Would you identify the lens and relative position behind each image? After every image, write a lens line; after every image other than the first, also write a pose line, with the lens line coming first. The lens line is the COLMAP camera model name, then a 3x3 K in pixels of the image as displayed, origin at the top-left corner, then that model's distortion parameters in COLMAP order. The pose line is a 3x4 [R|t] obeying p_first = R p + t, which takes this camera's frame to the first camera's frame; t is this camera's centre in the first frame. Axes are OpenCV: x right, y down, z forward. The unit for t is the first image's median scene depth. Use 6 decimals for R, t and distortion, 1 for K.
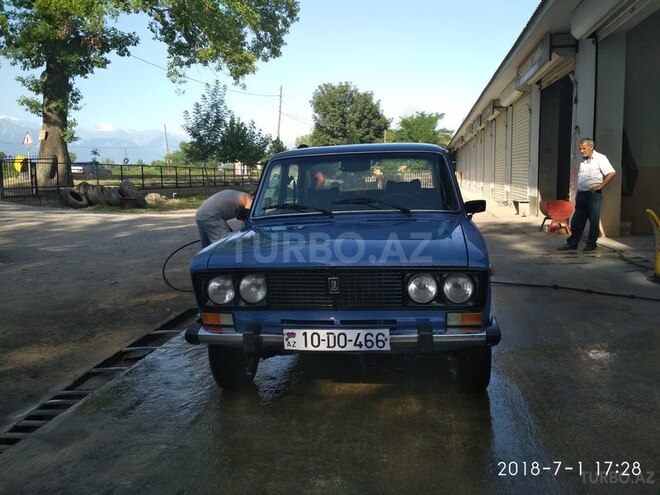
lens RADIAL K [[576.6, 0, 330.0], [0, 576.6, 254.0], [0, 0, 1]] dist [0.064819, -0.158099]
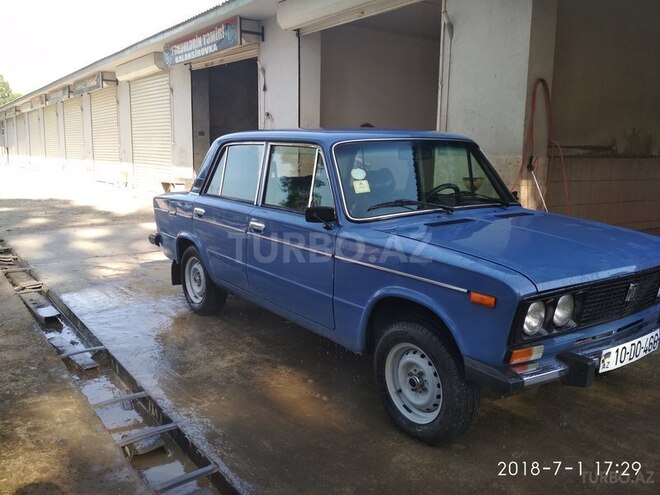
lens RADIAL K [[574.7, 0, 330.0], [0, 574.7, 247.5], [0, 0, 1]] dist [0.111609, -0.264192]
pose [[0.715252, -0.077017, 0.694610, -0.941866], [0.059102, 0.997015, 0.049689, -0.086814], [-0.696363, 0.005513, 0.717669, 0.654871]]
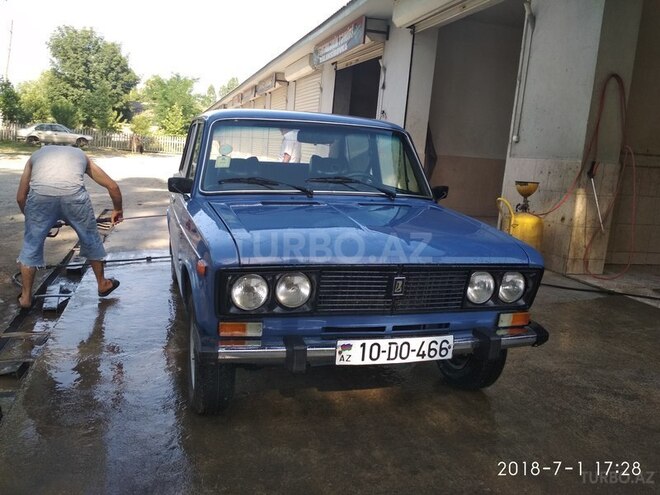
lens RADIAL K [[576.6, 0, 330.0], [0, 576.6, 254.0], [0, 0, 1]] dist [0.064819, -0.158099]
pose [[0.905241, 0.010506, 0.424768, -0.427314], [-0.034027, 0.998276, 0.047826, -0.027793], [-0.423533, -0.057748, 0.904038, 0.280988]]
